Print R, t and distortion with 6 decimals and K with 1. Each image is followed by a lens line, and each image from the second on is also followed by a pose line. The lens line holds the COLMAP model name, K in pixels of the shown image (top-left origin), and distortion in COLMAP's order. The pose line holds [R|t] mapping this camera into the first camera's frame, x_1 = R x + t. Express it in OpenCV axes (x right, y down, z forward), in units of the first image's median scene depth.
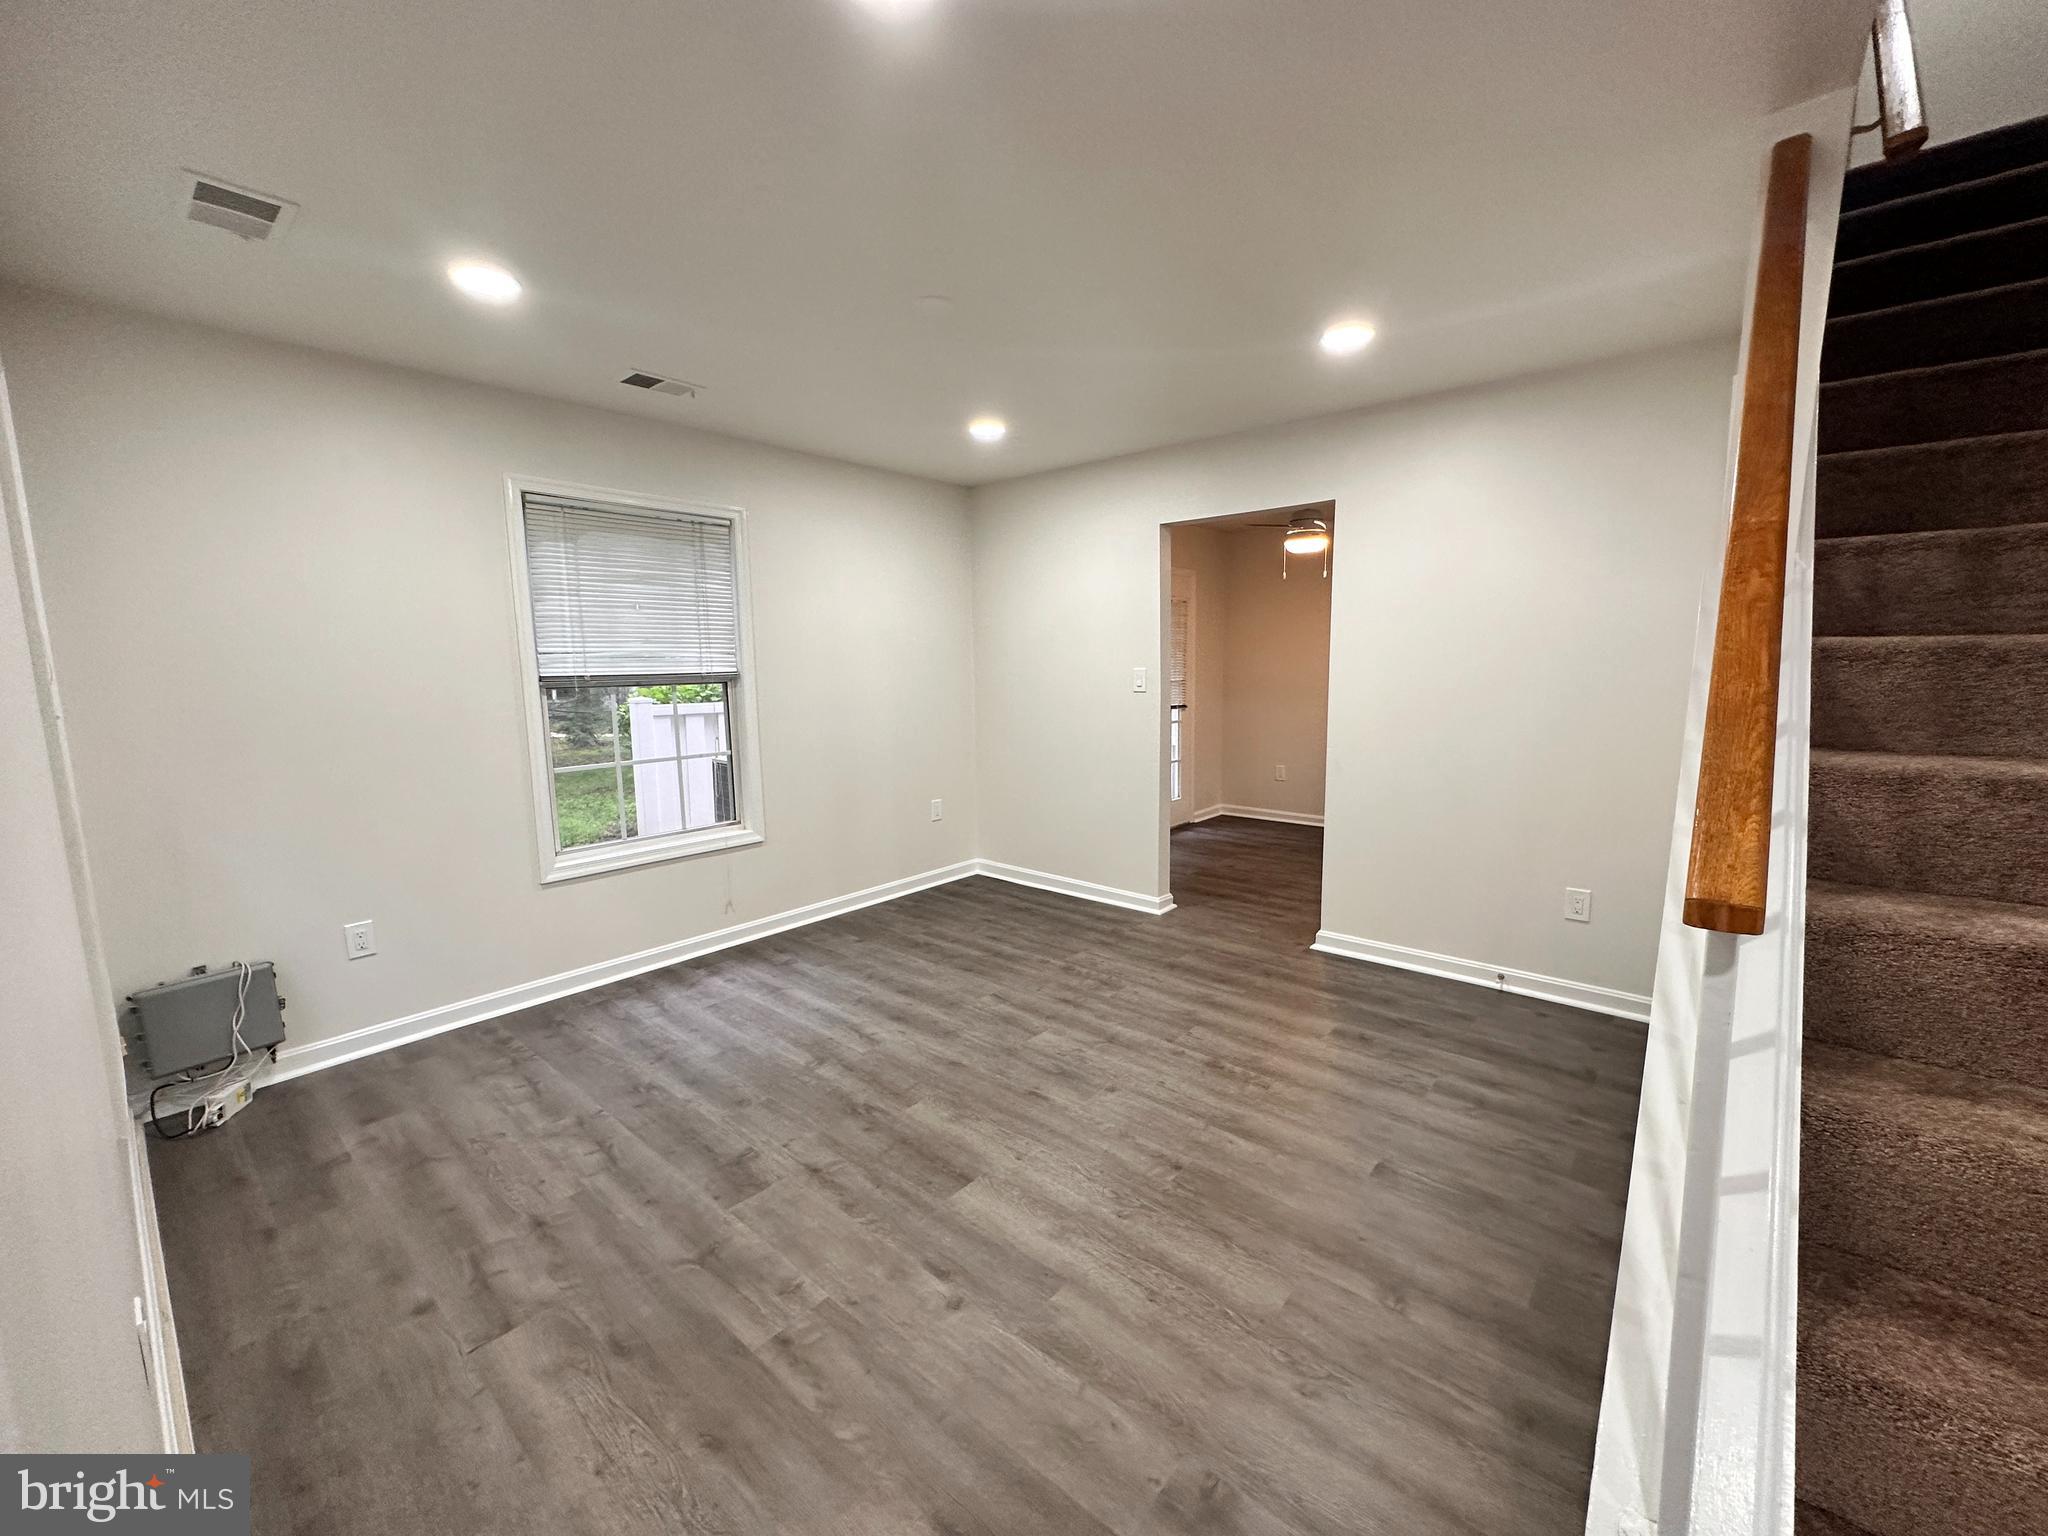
lens RADIAL K [[815.1, 0, 1024.0], [0, 815.1, 768.0], [0, 0, 1]] dist [-0.002909, 0.000895]
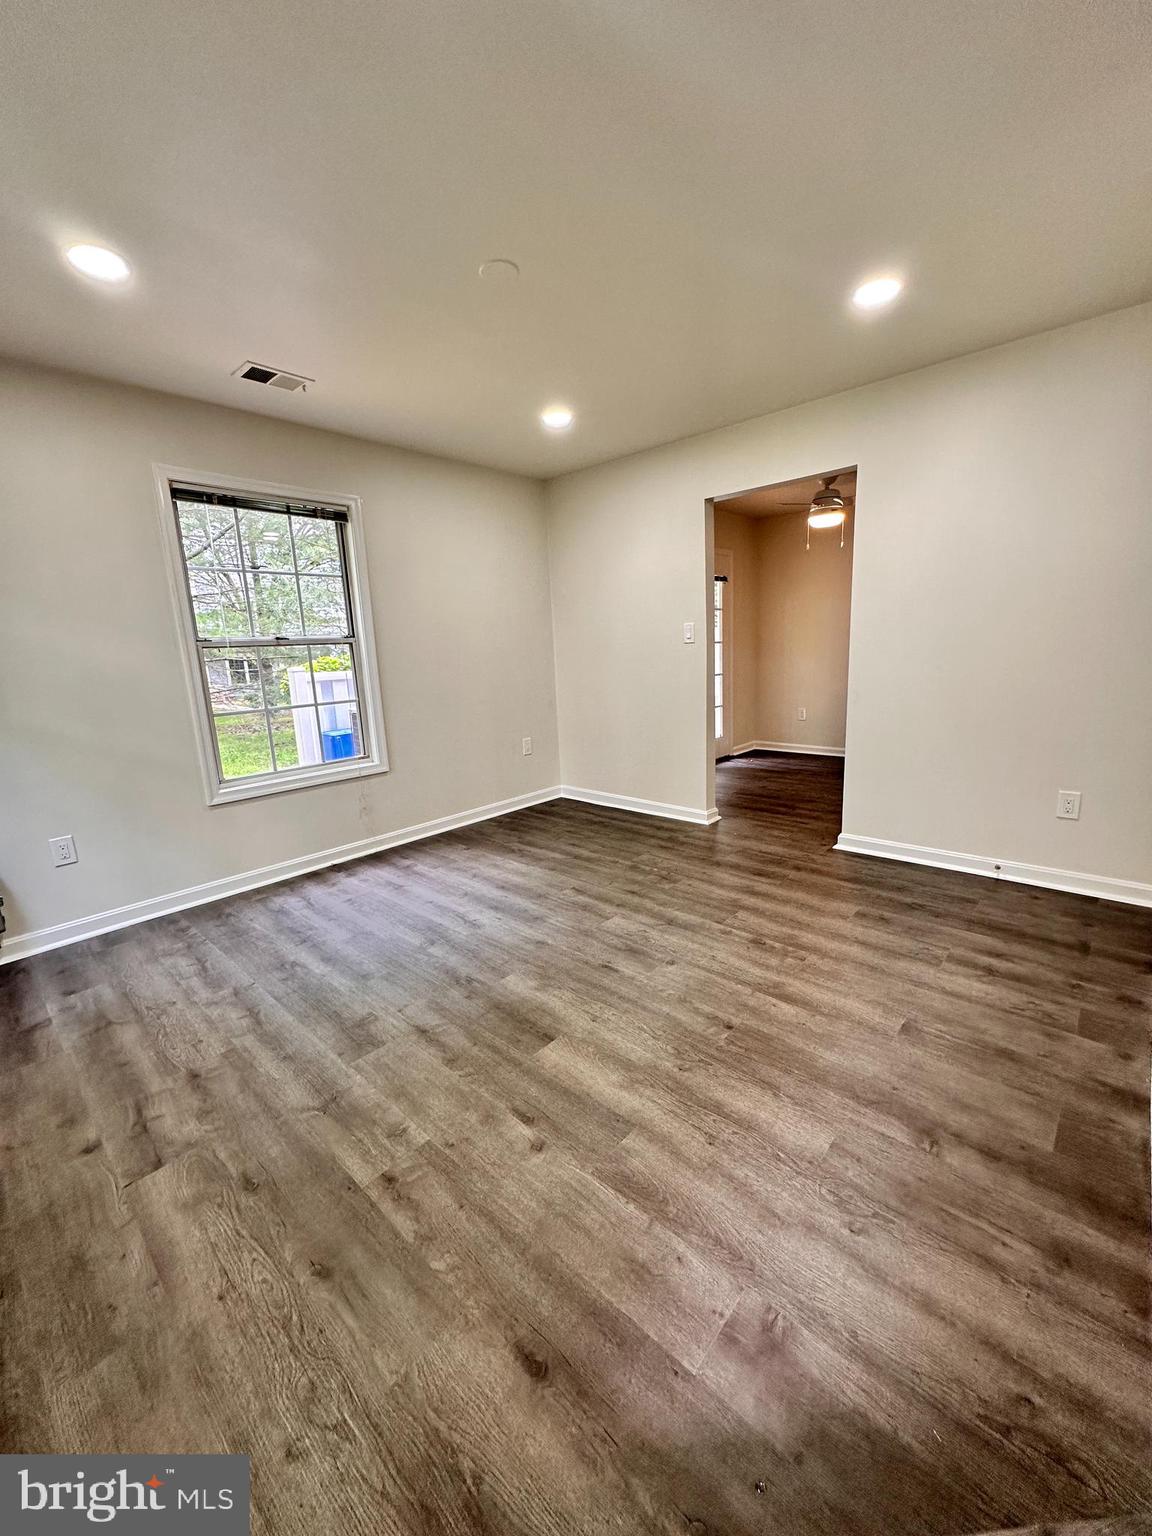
lens RADIAL K [[611.3, 0, 576.0], [0, 611.3, 768.0], [0, 0, 1]] dist [-0.002909, 0.000895]
pose [[0.998927, -0.022193, -0.040646, 0.009153], [0.024821, 0.997555, 0.065330, 0.042421], [0.039096, -0.066269, 0.997036, 0.106138]]
